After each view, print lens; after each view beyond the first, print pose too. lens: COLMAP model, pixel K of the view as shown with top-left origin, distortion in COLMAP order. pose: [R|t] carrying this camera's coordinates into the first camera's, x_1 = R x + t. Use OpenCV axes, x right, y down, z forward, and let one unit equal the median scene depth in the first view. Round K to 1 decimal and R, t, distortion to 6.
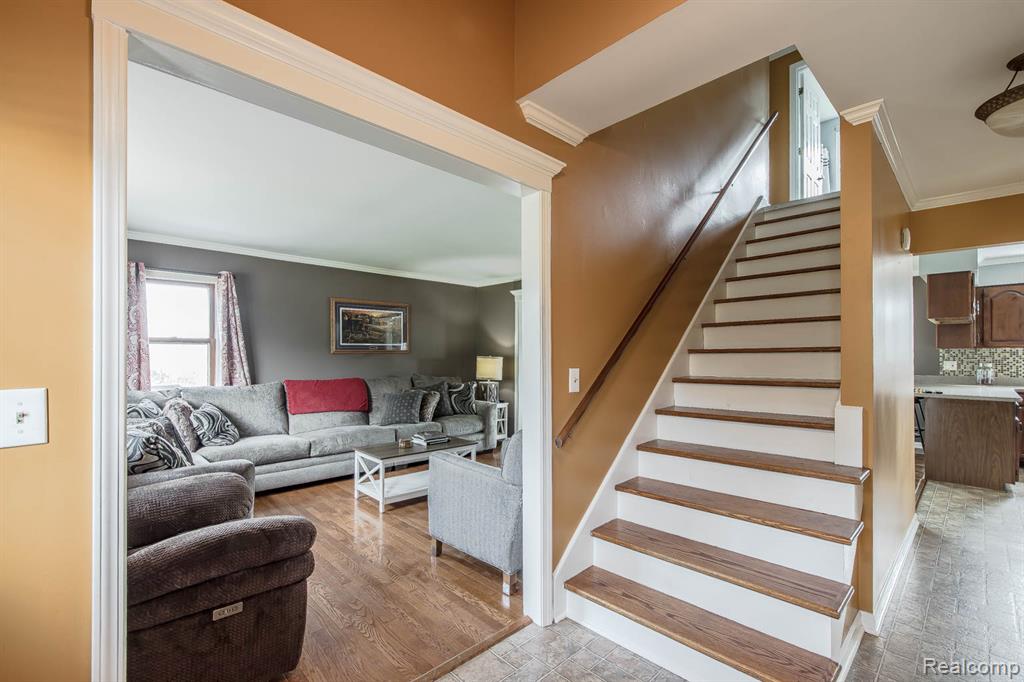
lens RADIAL K [[445.8, 0, 508.8], [0, 445.8, 358.7], [0, 0, 1]] dist [0.000704, 0.000266]
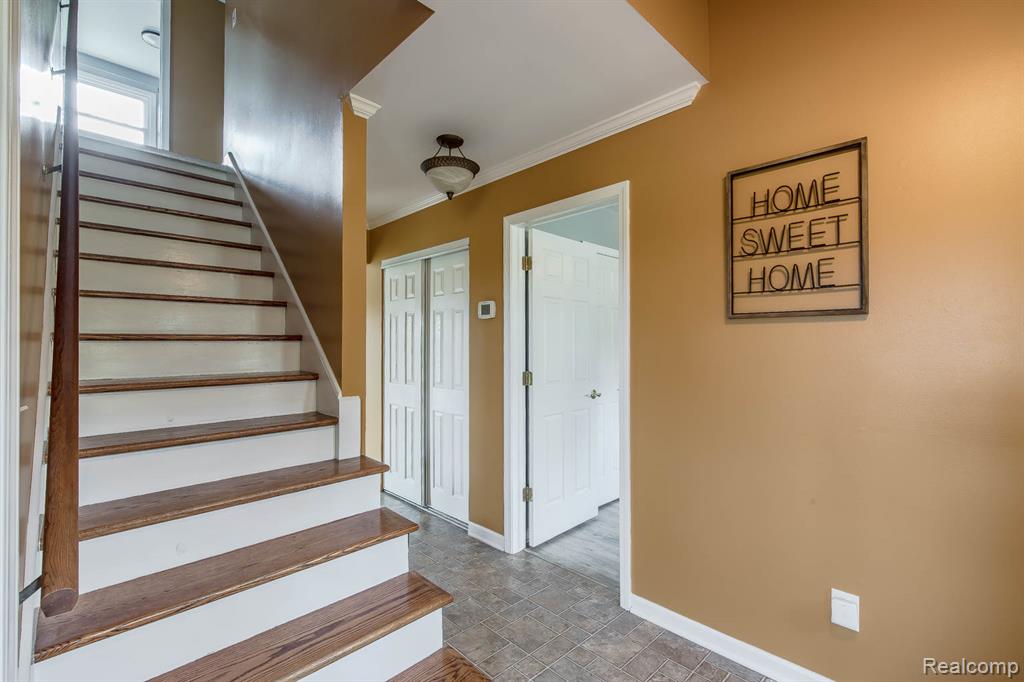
lens RADIAL K [[449.0, 0, 509.2], [0, 449.0, 341.0], [0, 0, 1]] dist [-0.003338, -0.000526]
pose [[-0.020461, 0.011988, 0.999719, -0.260511], [0.004085, 0.999921, -0.011907, -0.005166], [-0.999782, 0.003840, -0.020509, 0.741928]]
